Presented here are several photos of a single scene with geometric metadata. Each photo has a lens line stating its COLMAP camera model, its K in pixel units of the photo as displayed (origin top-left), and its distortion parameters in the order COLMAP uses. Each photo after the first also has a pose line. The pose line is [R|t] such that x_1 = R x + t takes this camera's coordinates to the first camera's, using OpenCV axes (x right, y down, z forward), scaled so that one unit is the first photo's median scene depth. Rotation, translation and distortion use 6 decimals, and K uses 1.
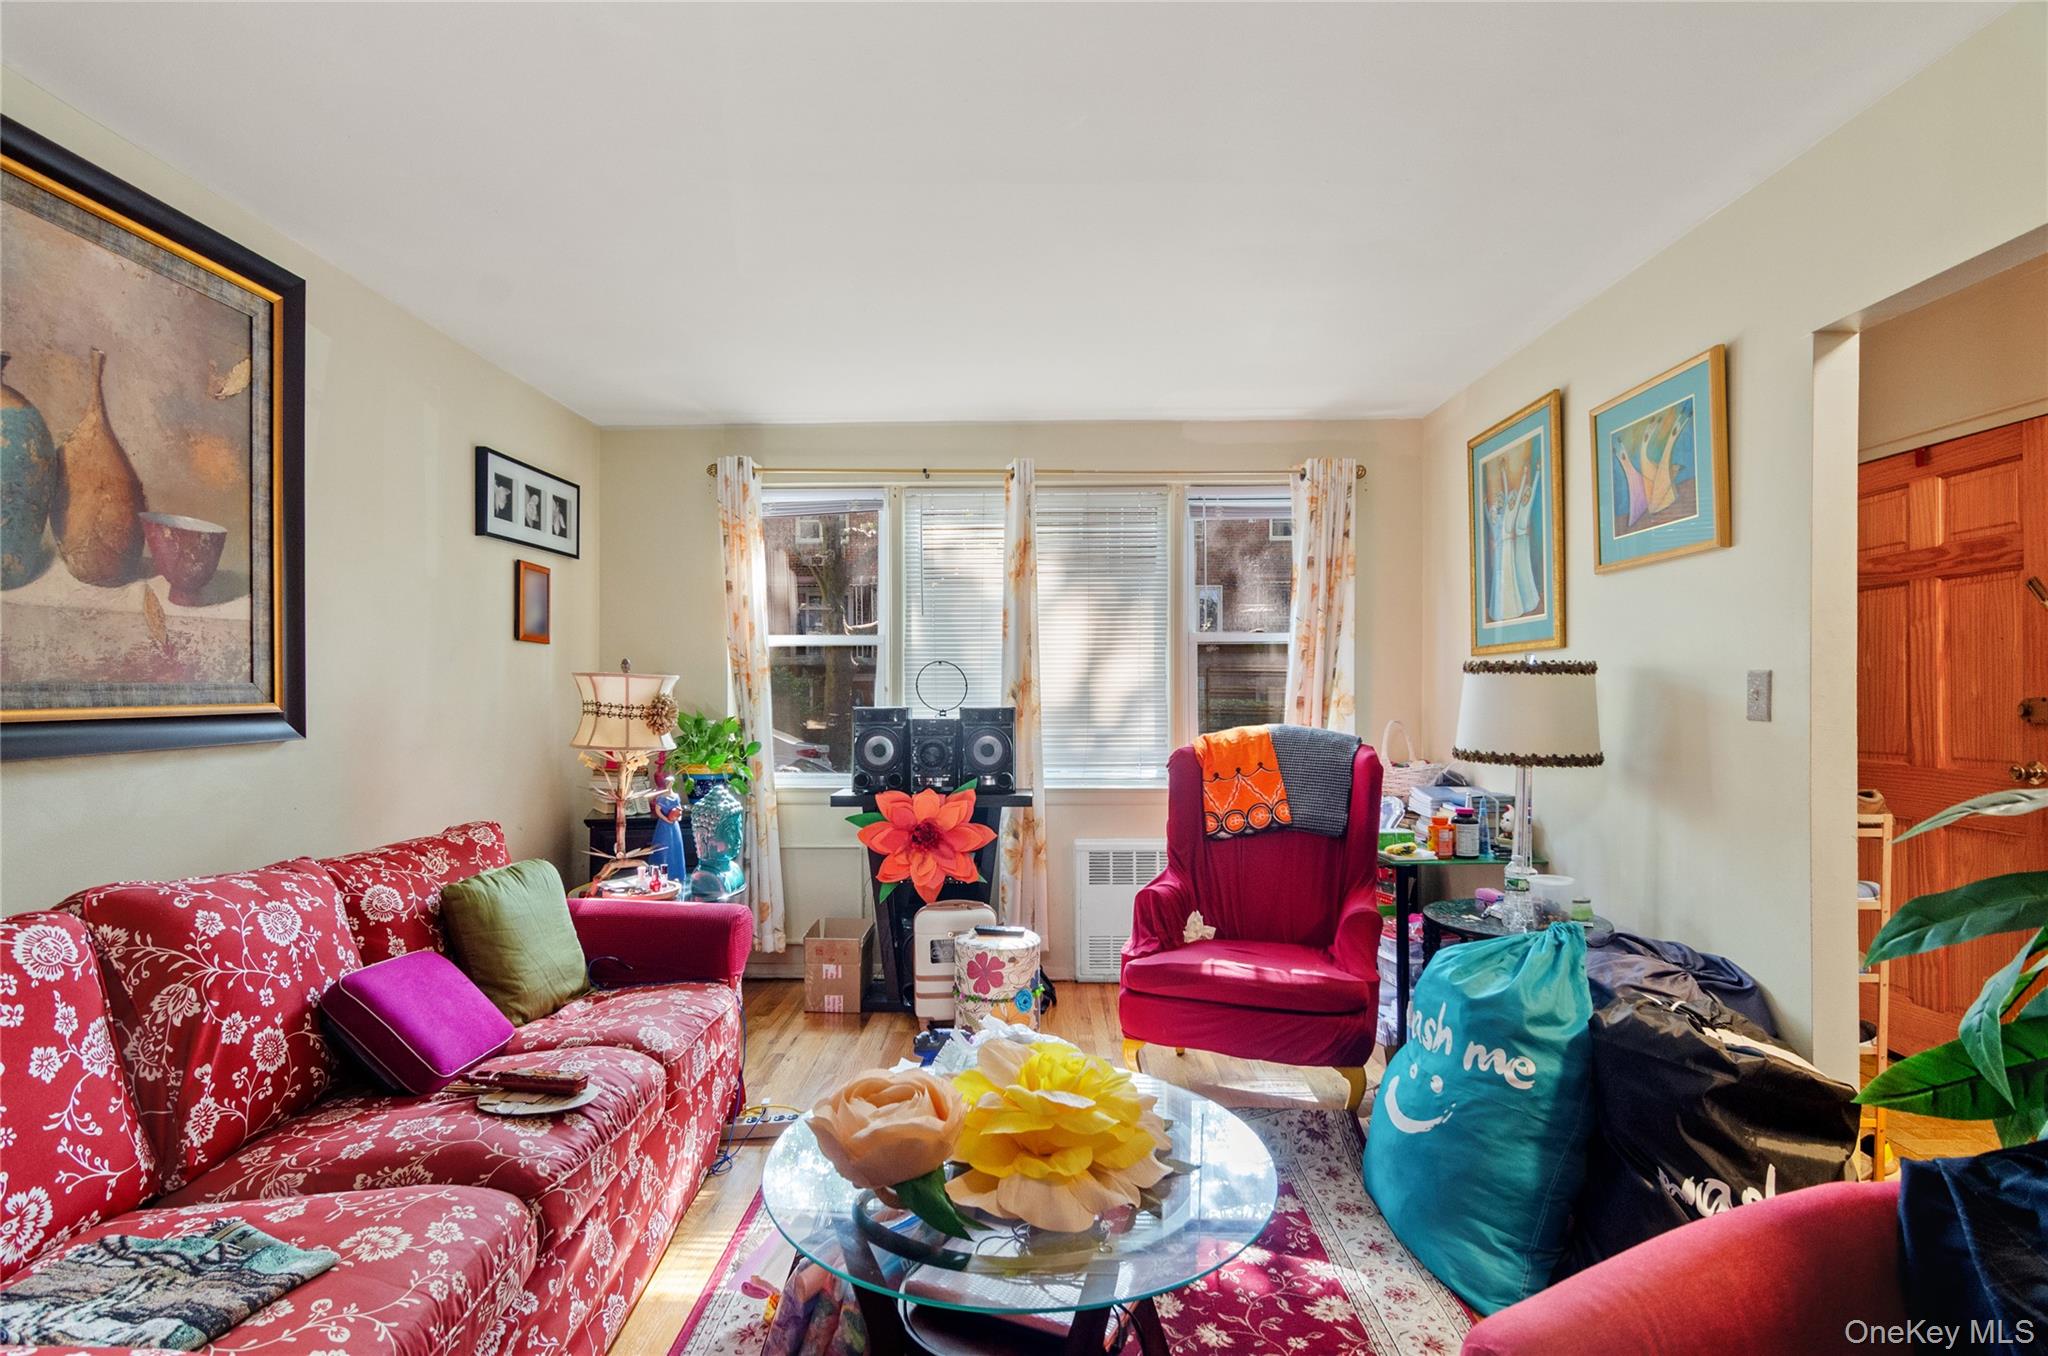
lens RADIAL K [[993.3, 0, 1027.7], [0, 993.3, 688.1], [0, 0, 1]] dist [0.002937, 0.001797]
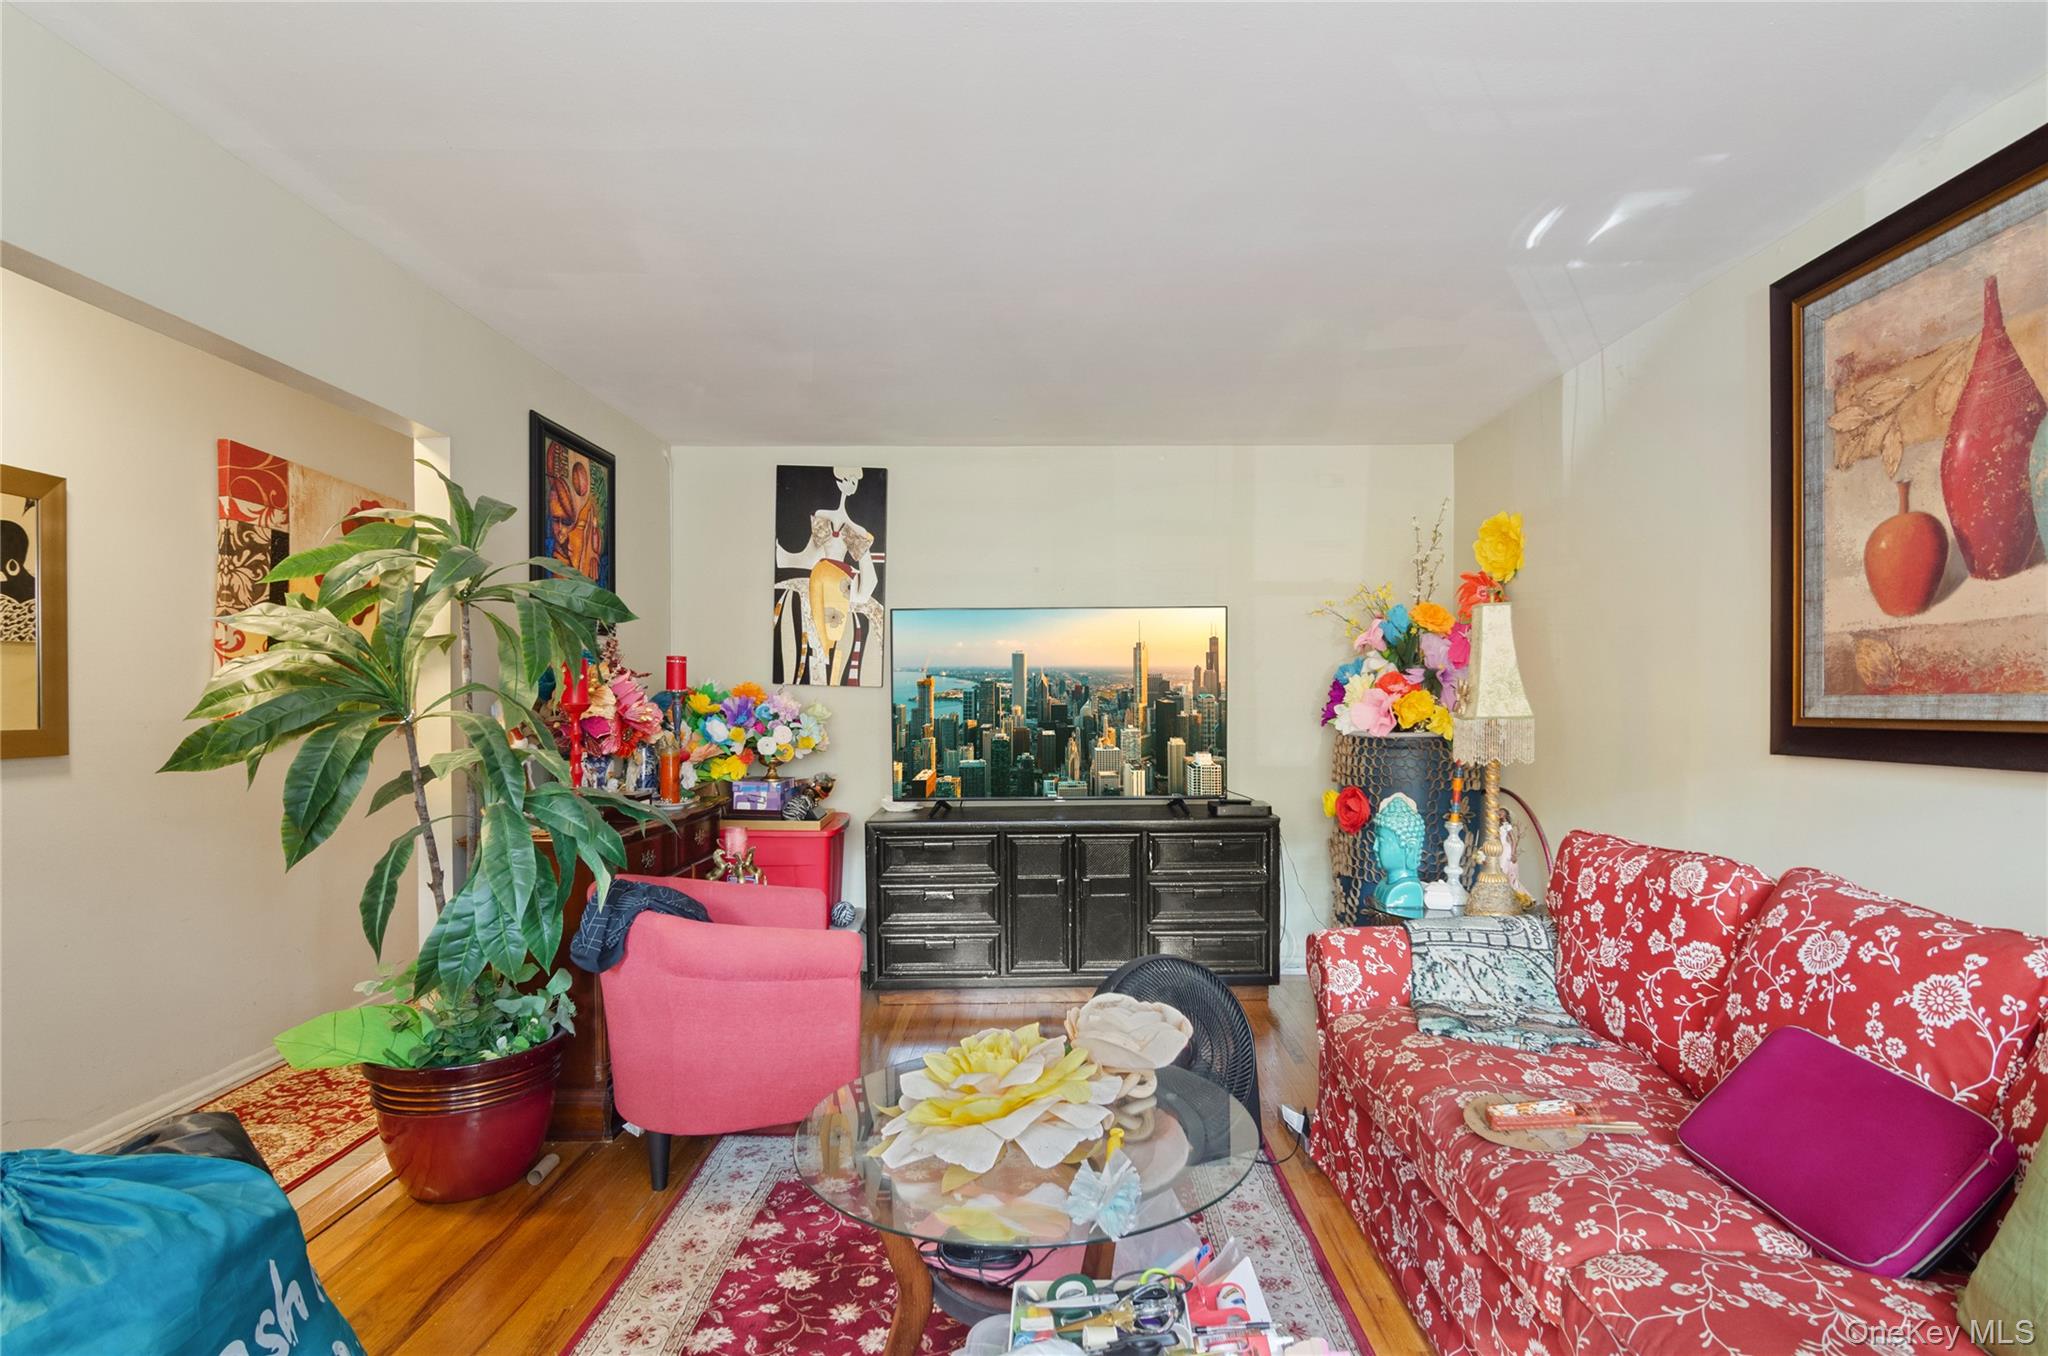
lens RADIAL K [[988.6, 0, 1016.5], [0, 988.6, 701.3], [0, 0, 1]] dist [0.001026, 0.000861]
pose [[-0.999856, 0.004730, 0.016283, -0.008209], [0.004690, 0.999986, -0.002481, 0.000251], [-0.016294, -0.002405, -0.999864, 1.224481]]
